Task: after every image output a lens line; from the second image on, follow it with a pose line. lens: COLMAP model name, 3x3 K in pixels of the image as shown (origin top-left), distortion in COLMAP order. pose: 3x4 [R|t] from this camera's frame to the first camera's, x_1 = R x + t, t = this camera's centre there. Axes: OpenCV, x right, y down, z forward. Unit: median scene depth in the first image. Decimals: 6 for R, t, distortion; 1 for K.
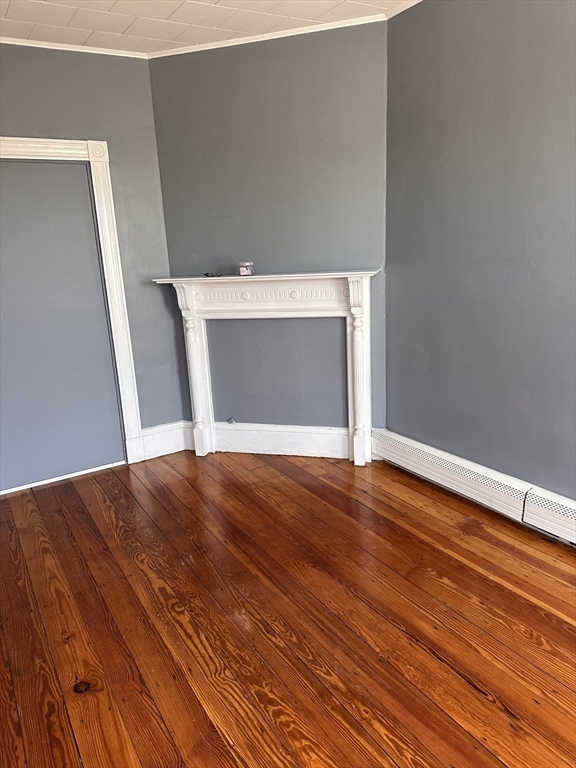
lens RADIAL K [[542.8, 0, 288.5], [0, 542.8, 383.9], [0, 0, 1]] dist [-0.002665, -0.005971]
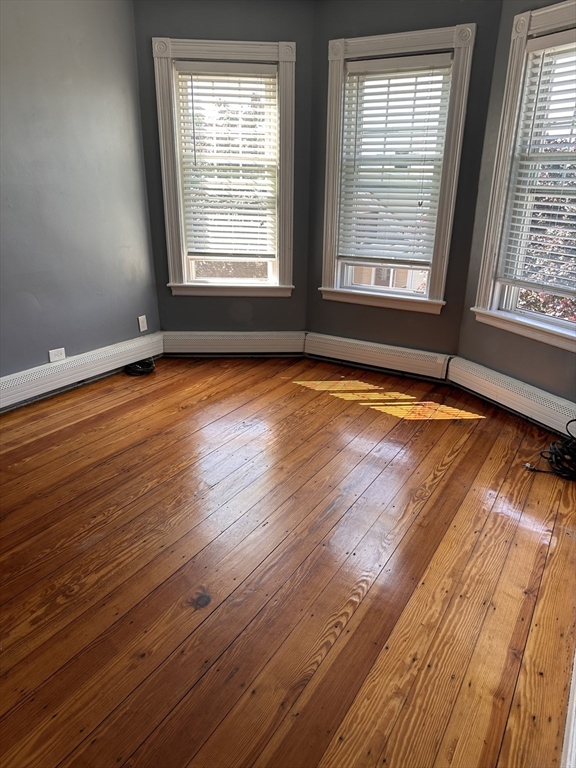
lens RADIAL K [[542.8, 0, 290.1], [0, 542.8, 388.0], [0, 0, 1]] dist [-0.002665, -0.005971]
pose [[-0.451073, -0.279792, 0.847496, -0.994979], [0.220582, 0.885179, 0.409636, -0.156349], [-0.864798, 0.371719, -0.337563, 0.856324]]
